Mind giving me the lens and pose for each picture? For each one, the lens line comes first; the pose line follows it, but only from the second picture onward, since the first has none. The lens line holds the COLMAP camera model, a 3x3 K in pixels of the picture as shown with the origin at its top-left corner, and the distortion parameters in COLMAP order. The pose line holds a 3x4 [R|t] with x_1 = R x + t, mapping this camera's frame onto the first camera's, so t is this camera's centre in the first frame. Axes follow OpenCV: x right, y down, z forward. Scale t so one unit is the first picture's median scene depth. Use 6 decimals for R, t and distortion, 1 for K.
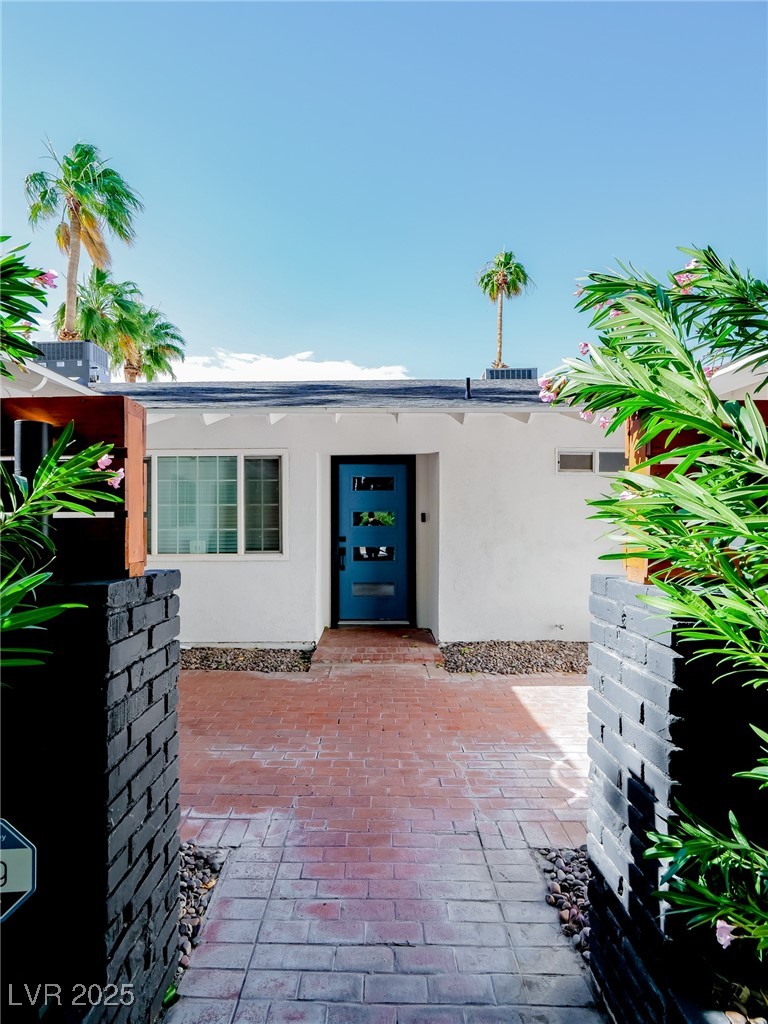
lens RADIAL K [[495.7, 0, 365.9], [0, 495.7, 526.4], [0, 0, 1]] dist [-0.008704, -0.001759]
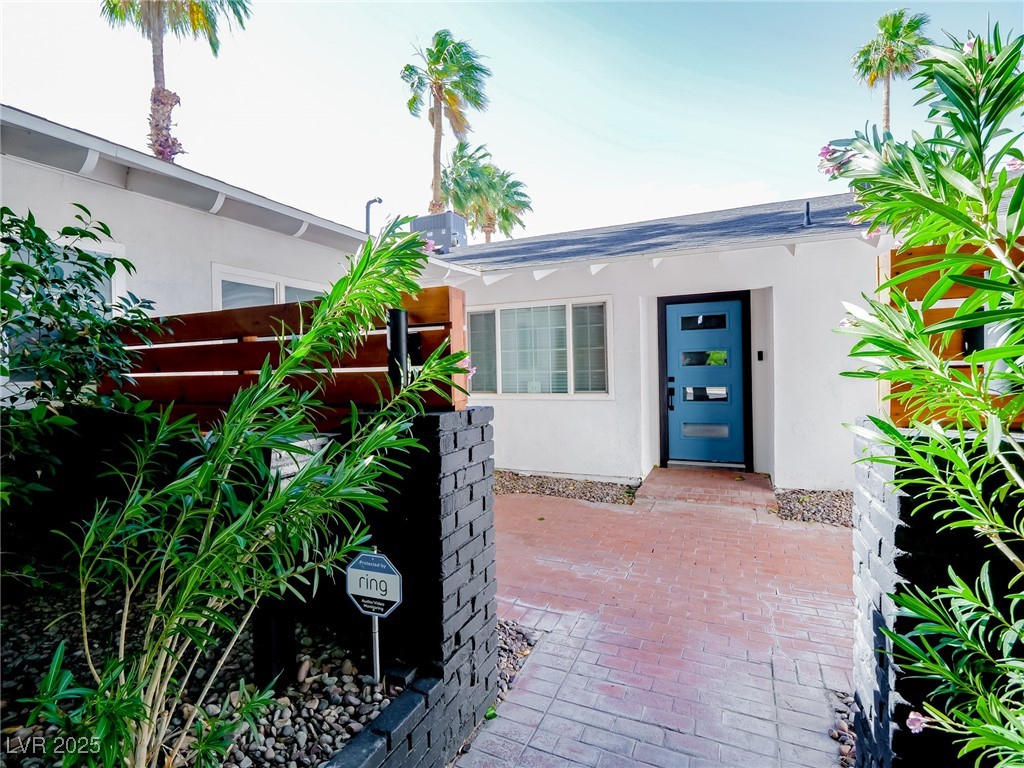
lens RADIAL K [[495.7, 0, 505.5], [0, 495.7, 381.7], [0, 0, 1]] dist [-0.008704, -0.001759]
pose [[0.915203, -0.005485, -0.402955, 0.104035], [0.018505, 0.999425, 0.028426, -0.009290], [0.402567, -0.033472, 0.914778, -0.114132]]
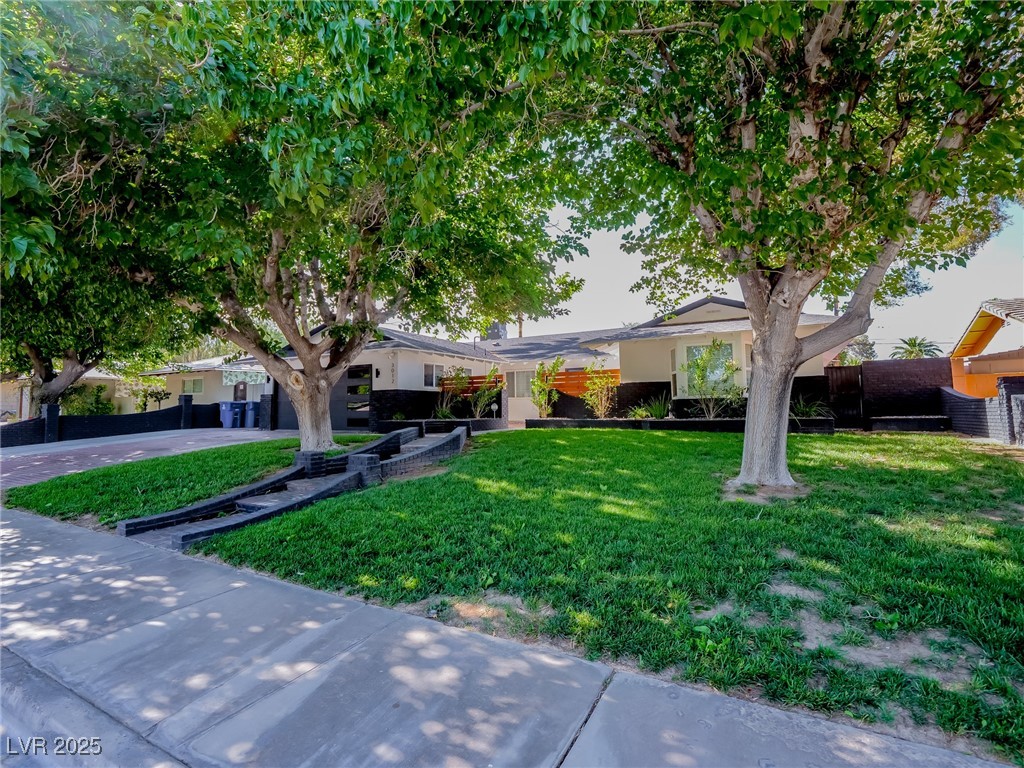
lens RADIAL K [[495.7, 0, 505.5], [0, 495.7, 381.7], [0, 0, 1]] dist [-0.008704, -0.001759]
pose [[0.877583, -0.030296, -0.478466, 3.639766], [0.010660, 0.998988, -0.043702, 0.267151], [0.479306, 0.033252, 0.877018, -6.525585]]
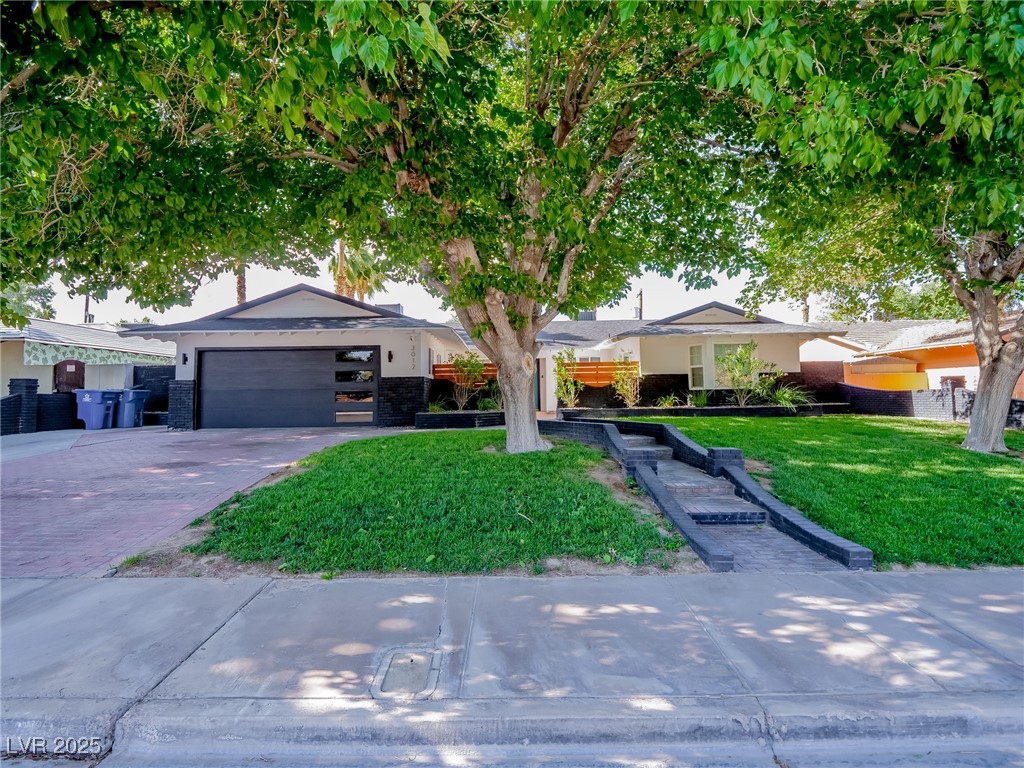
lens RADIAL K [[495.7, 0, 505.5], [0, 495.7, 381.7], [0, 0, 1]] dist [-0.008704, -0.001759]
pose [[0.999943, -0.007398, 0.007719, -0.473165], [0.007538, 0.999805, -0.018249, 0.228359], [-0.007582, 0.018306, 0.999804, -7.153423]]
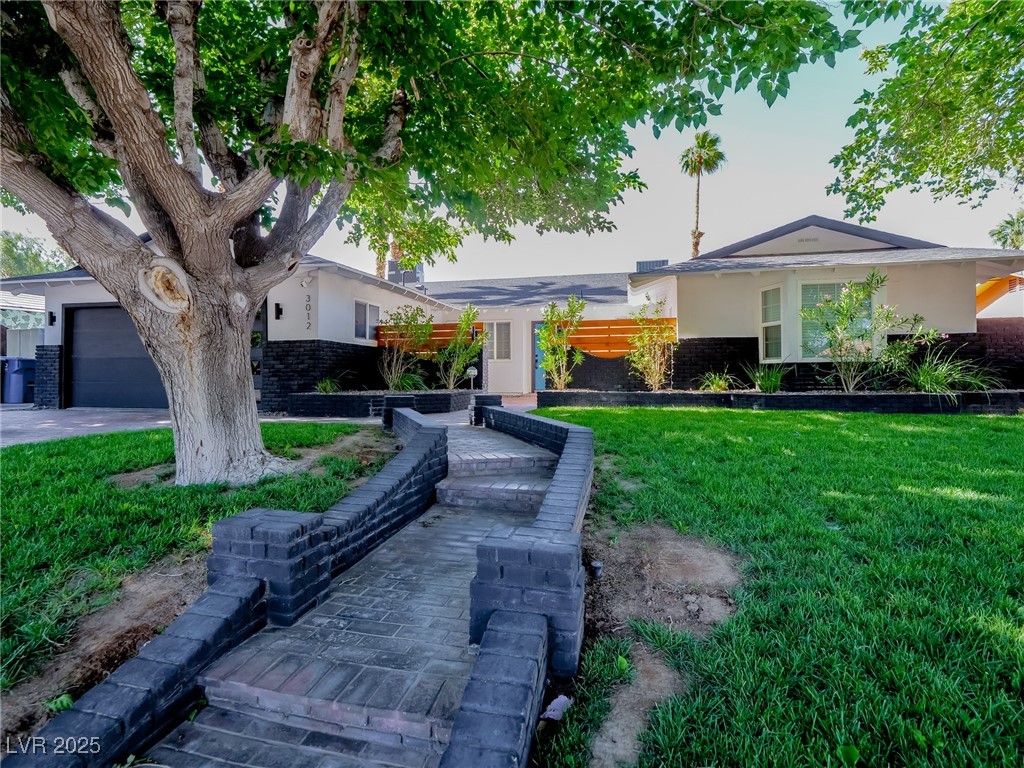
lens RADIAL K [[531.8, 0, 512.0], [0, 531.8, 384.0], [0, 0, 1]] dist [-0.004914, -0.001208]
pose [[0.975025, 0.007391, -0.221972, 1.259923], [-0.001892, 0.999686, 0.024974, 0.307678], [0.222087, -0.023931, 0.974733, -4.893925]]
